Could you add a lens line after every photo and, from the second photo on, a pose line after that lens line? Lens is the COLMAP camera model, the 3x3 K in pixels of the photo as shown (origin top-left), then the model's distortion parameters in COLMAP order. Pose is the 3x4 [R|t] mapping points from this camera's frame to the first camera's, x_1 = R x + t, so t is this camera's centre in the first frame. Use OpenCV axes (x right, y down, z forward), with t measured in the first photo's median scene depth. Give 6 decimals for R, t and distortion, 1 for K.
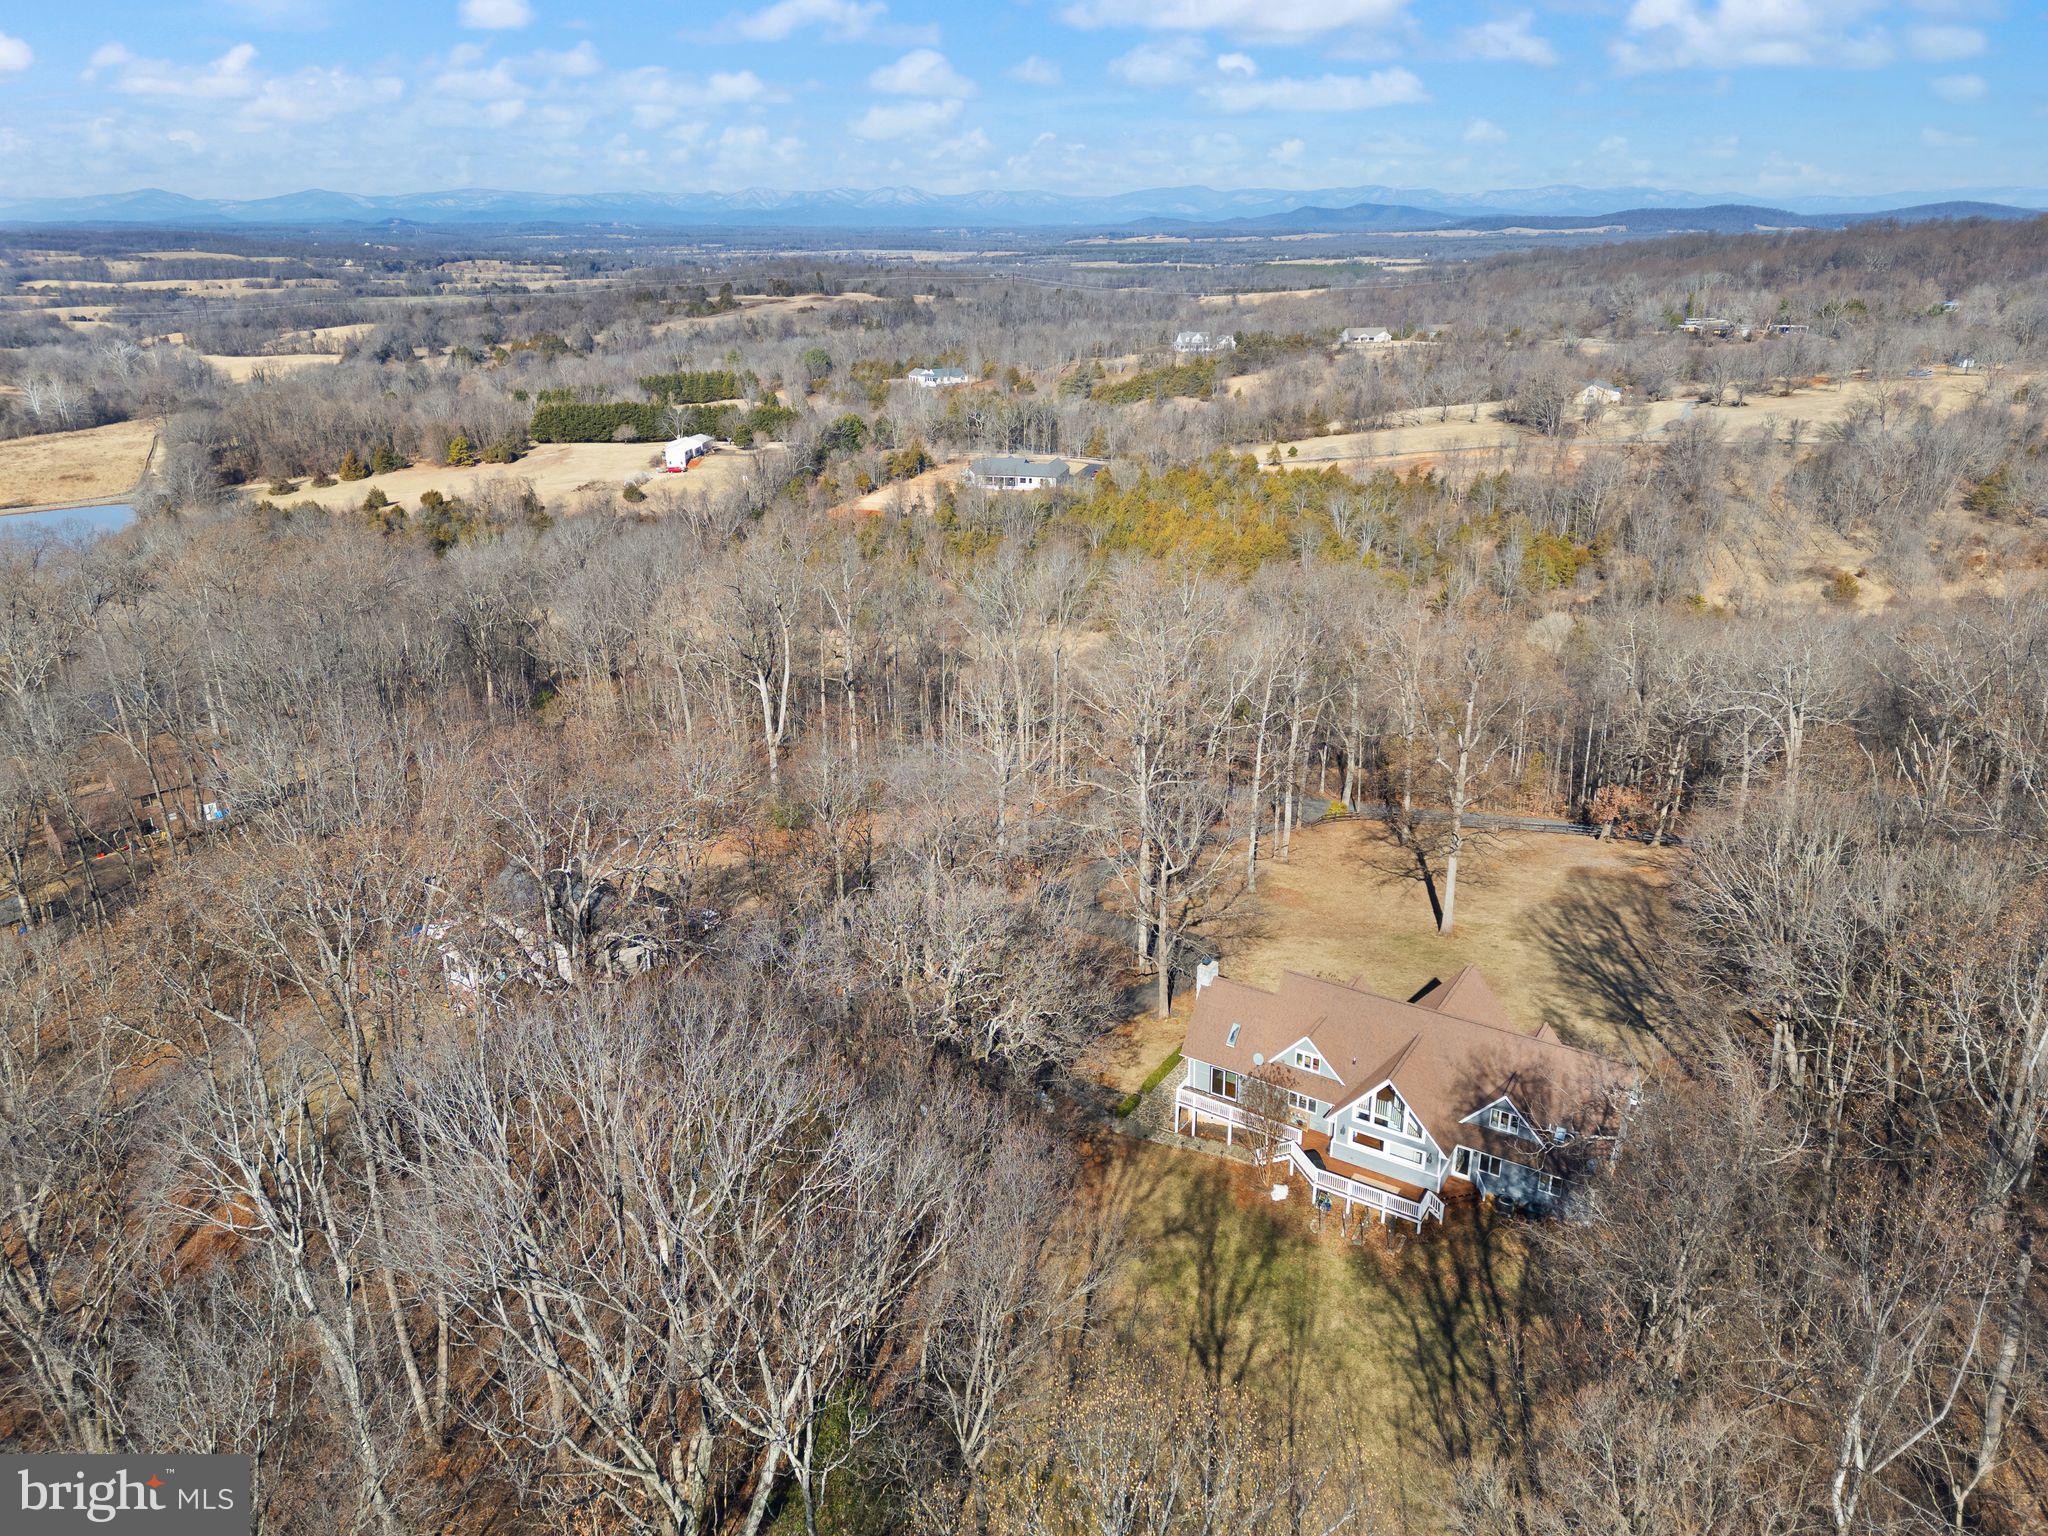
lens RADIAL K [[1401.7, 0, 1018.8], [0, 1401.7, 771.9], [0, 0, 1]] dist [0.025032, 0.005520]
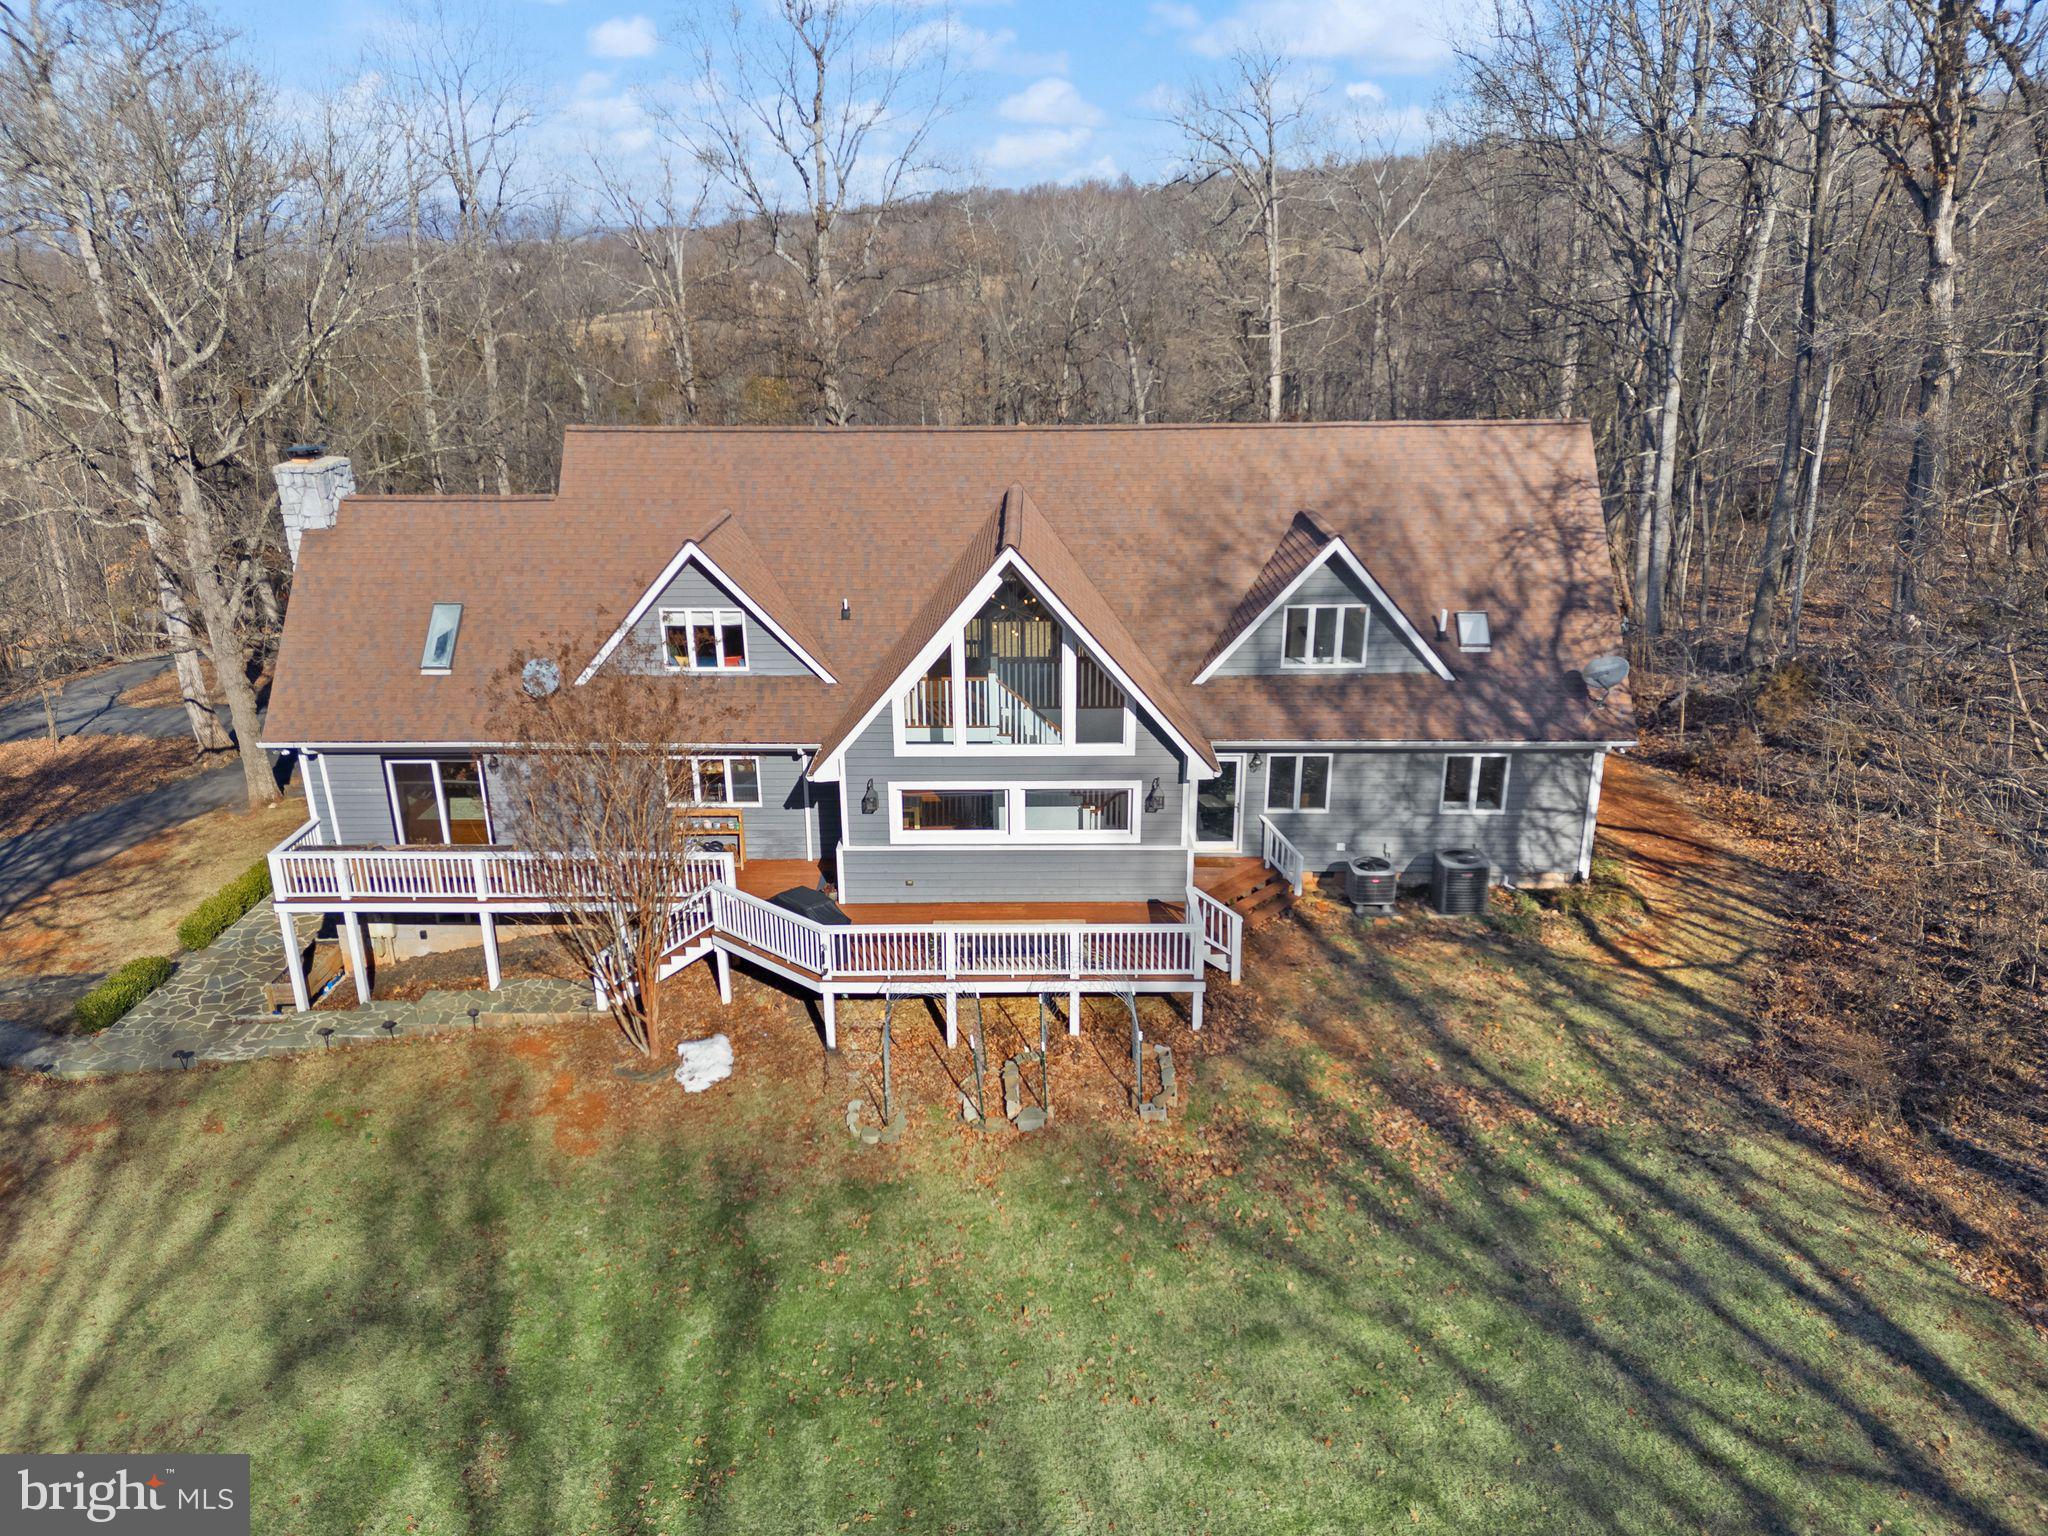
lens RADIAL K [[1401.7, 0, 1026.5], [0, 1401.7, 760.3], [0, 0, 1]] dist [0.025032, 0.005520]
pose [[0.837510, -0.176599, 0.517098, 0.103946], [0.180717, 0.982600, 0.042881, 0.240392], [-0.515673, 0.057535, 0.854851, 0.726850]]
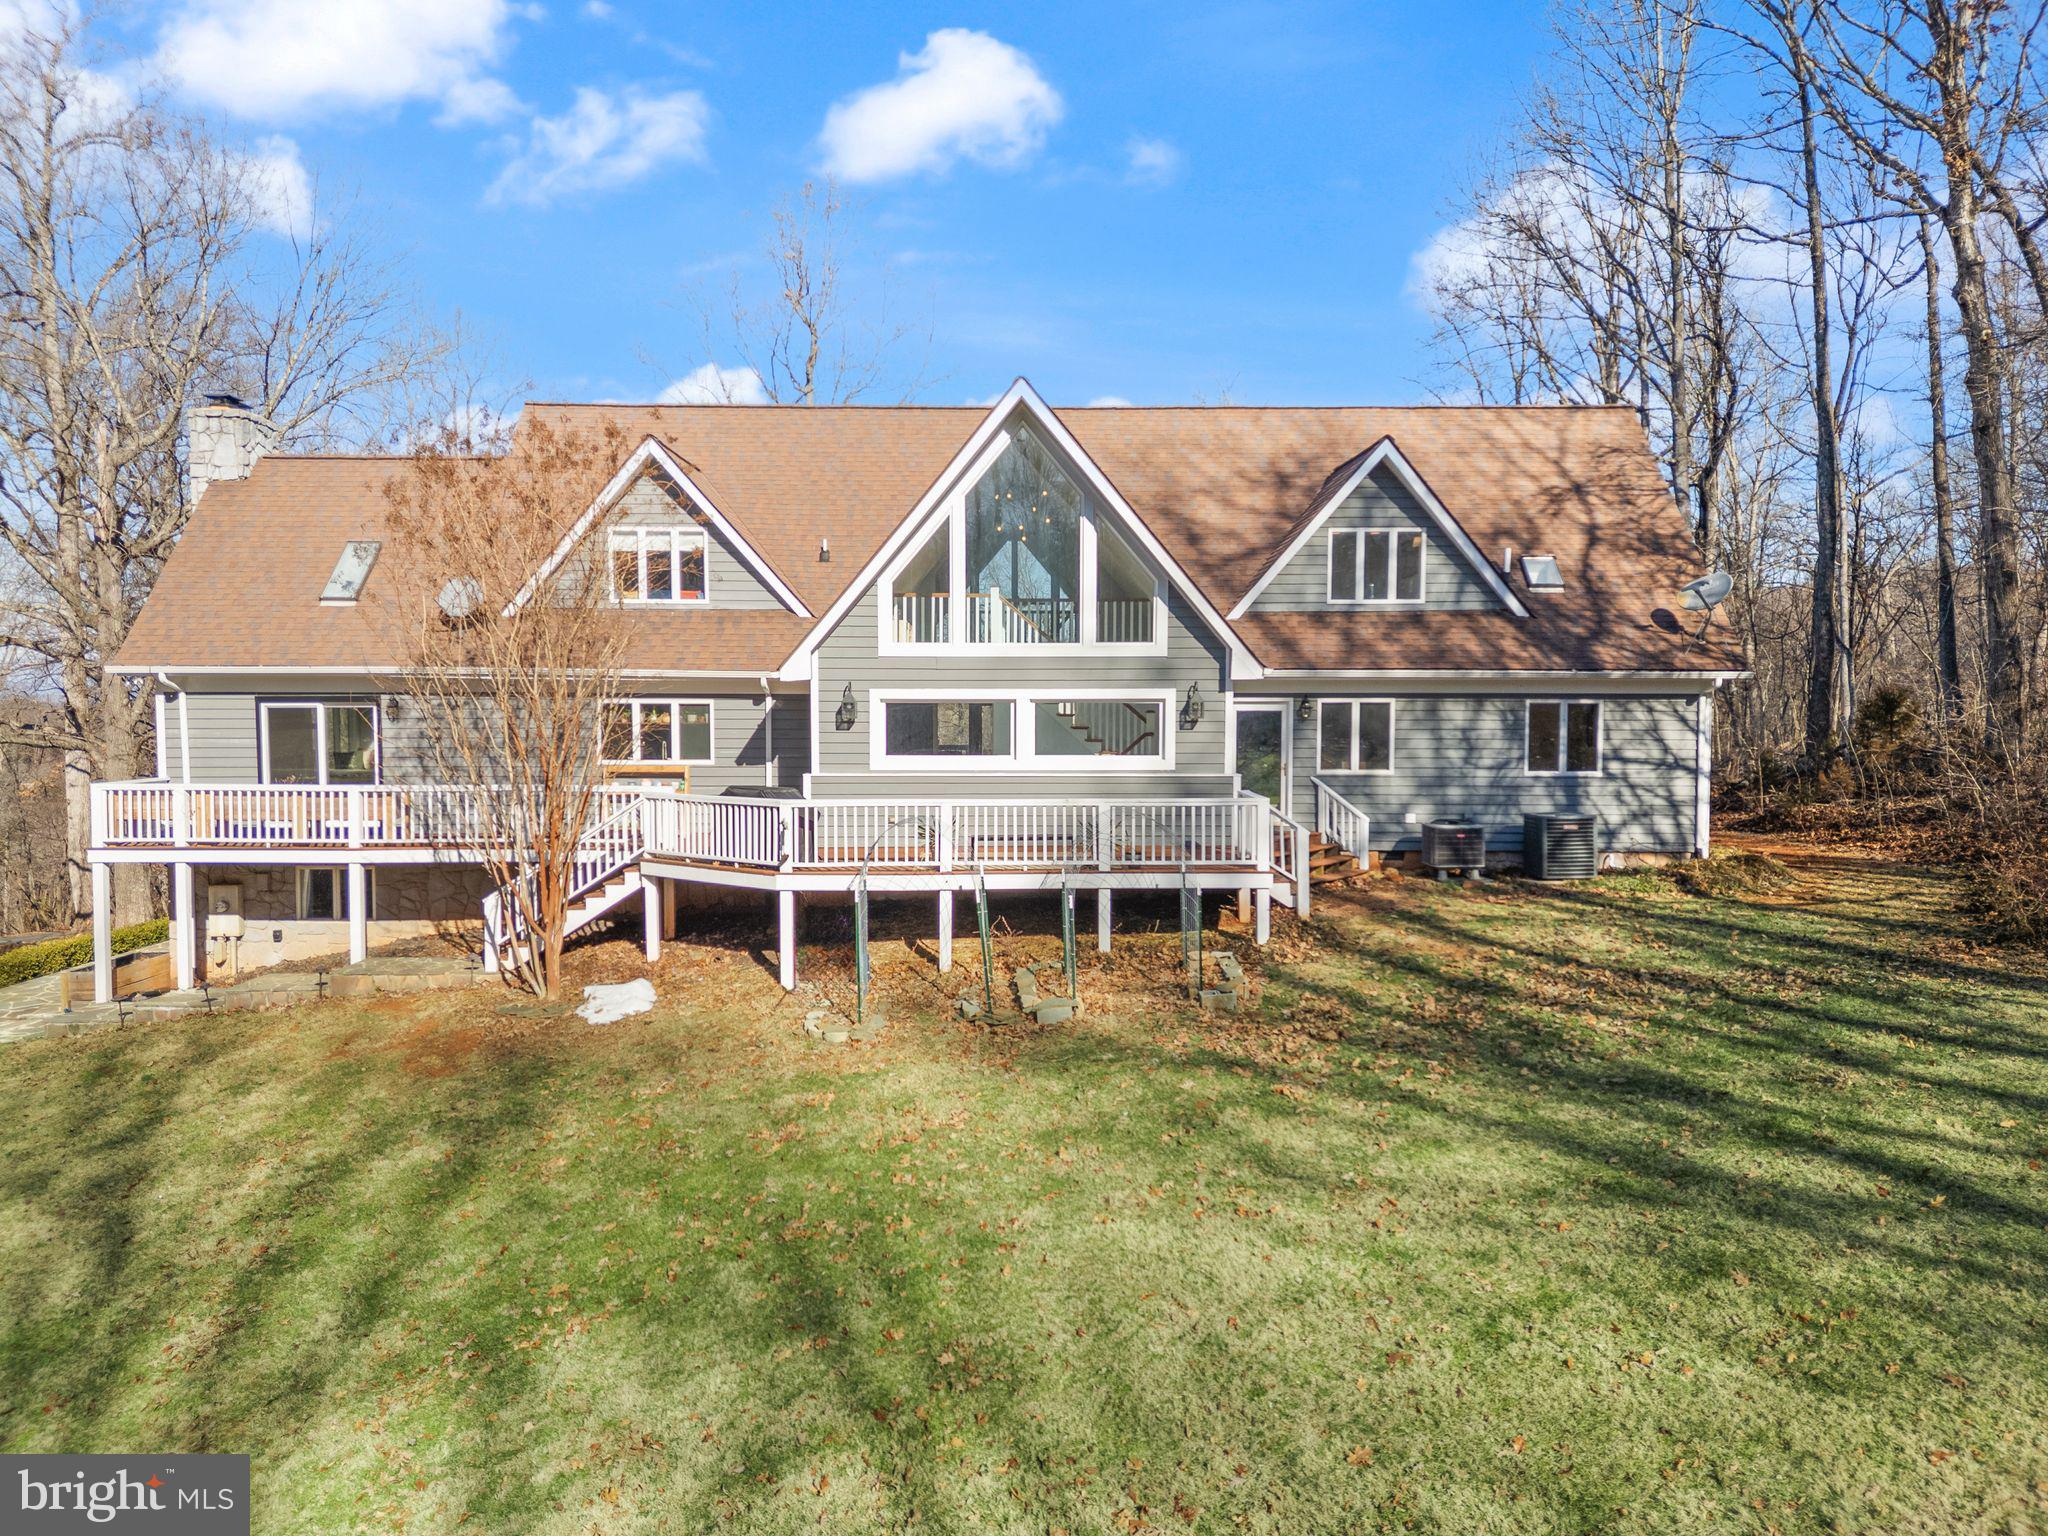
lens RADIAL K [[1401.7, 0, 1022.1], [0, 1401.7, 767.5], [0, 0, 1]] dist [0.025032, 0.005520]
pose [[0.825168, -0.012905, 0.564739, 0.115555], [0.179551, 0.953884, -0.240554, 0.331175], [-0.535592, 0.299897, 0.789432, 0.793423]]
